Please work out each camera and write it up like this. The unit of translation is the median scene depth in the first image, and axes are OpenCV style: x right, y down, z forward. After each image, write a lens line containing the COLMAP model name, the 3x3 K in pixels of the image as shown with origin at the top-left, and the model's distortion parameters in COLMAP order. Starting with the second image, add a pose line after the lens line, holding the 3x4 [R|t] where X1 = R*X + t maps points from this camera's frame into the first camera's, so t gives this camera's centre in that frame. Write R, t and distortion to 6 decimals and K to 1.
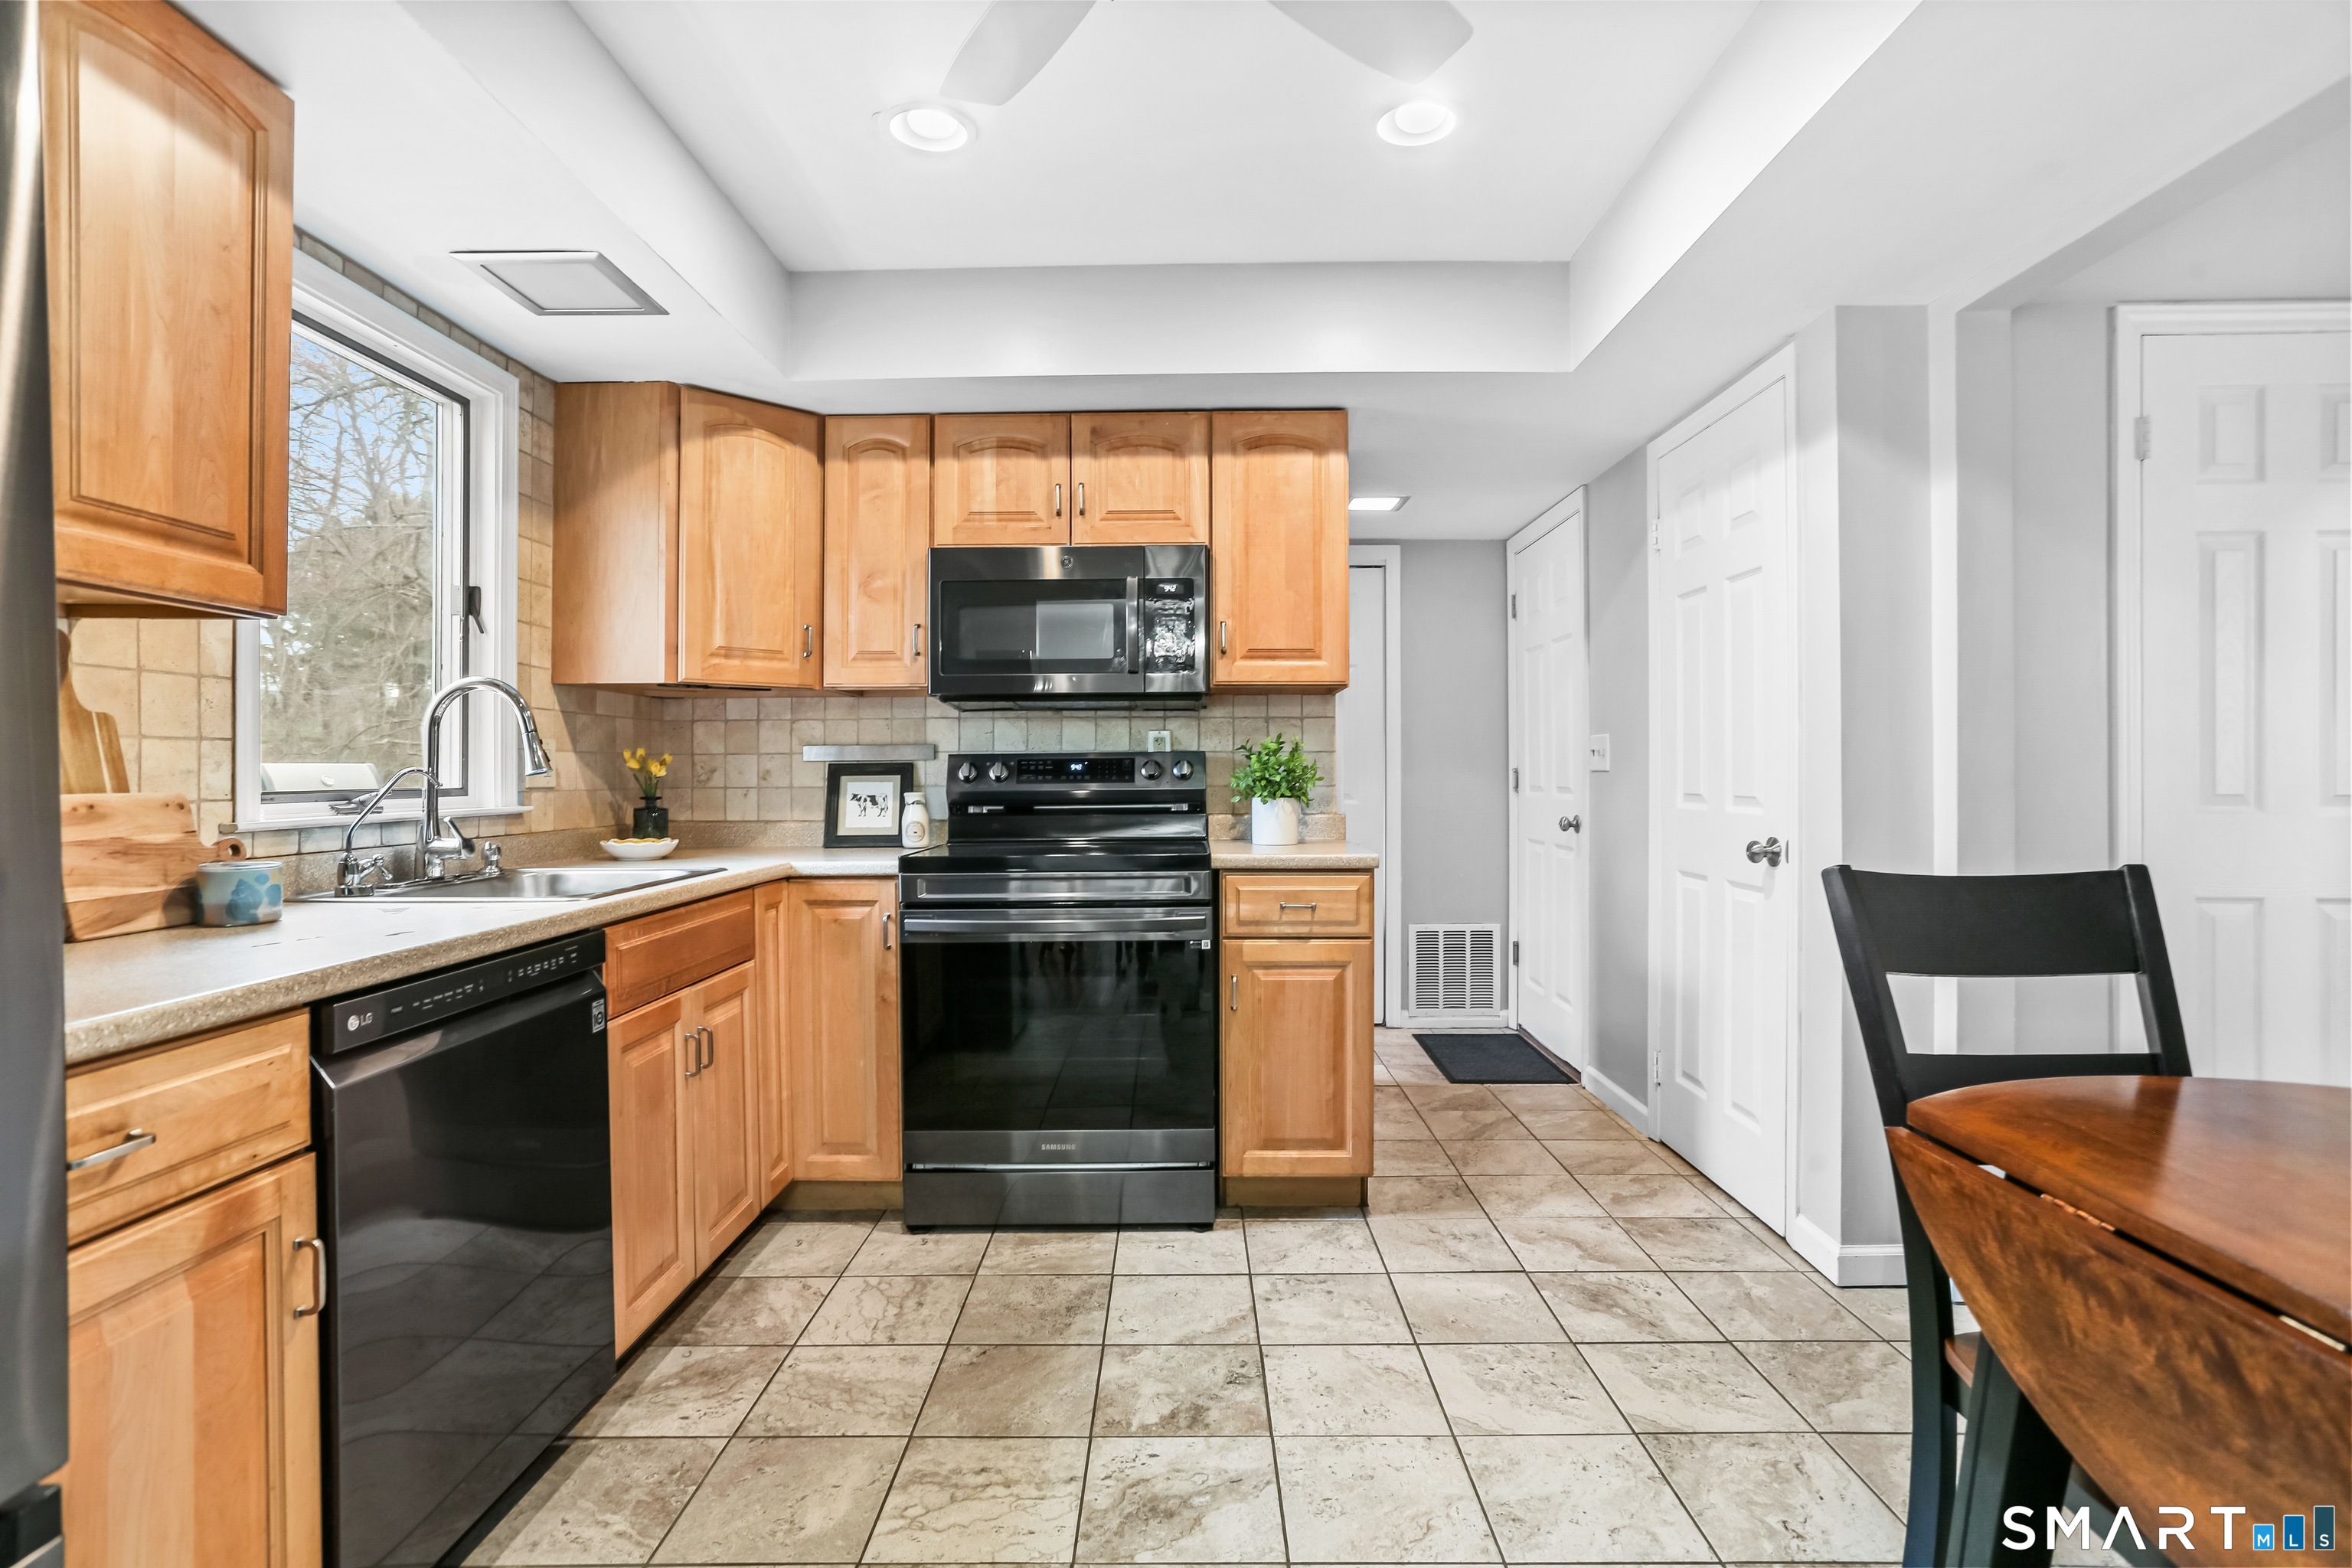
lens RADIAL K [[1147.8, 0, 1171.5], [0, 1147.8, 775.1], [0, 0, 1]] dist [-0.000583, 0.000105]
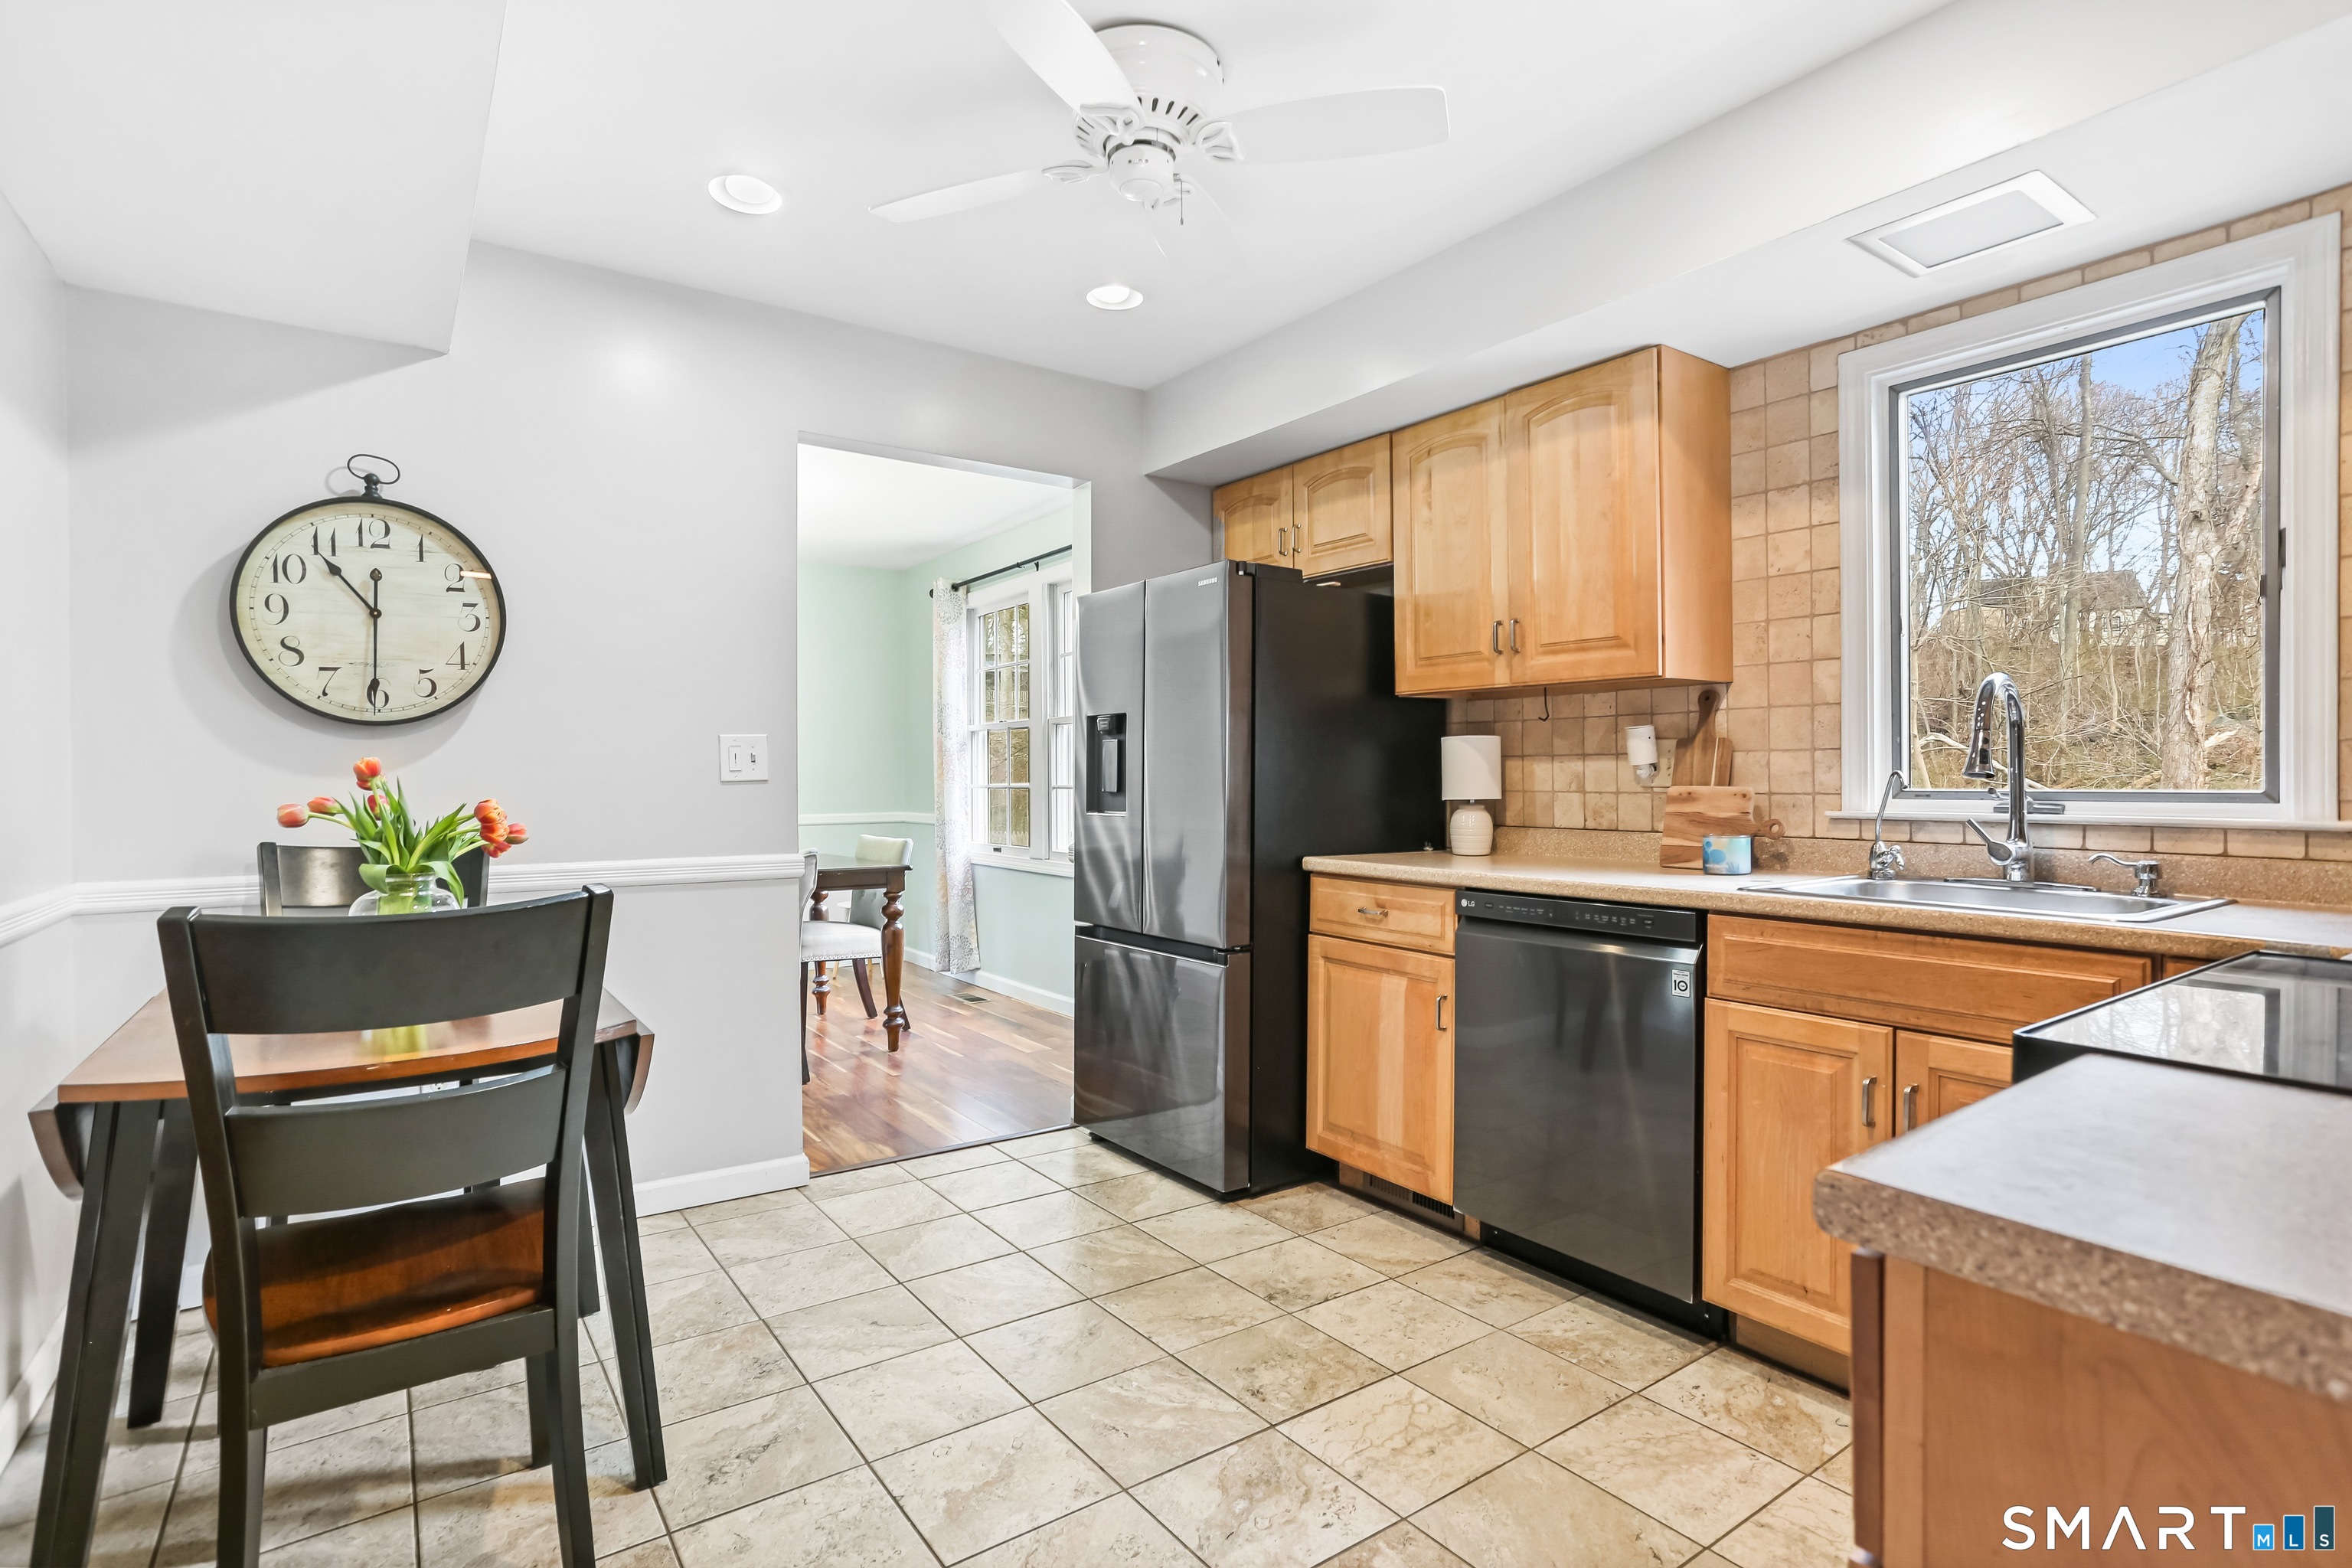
lens RADIAL K [[1147.8, 0, 1171.5], [0, 1147.8, 775.1], [0, 0, 1]] dist [-0.000583, 0.000105]
pose [[-0.809052, 0.009269, -0.587664, 0.622903], [0.006524, 0.999956, 0.006791, -0.014906], [0.587701, 0.001660, -0.809076, 1.679499]]
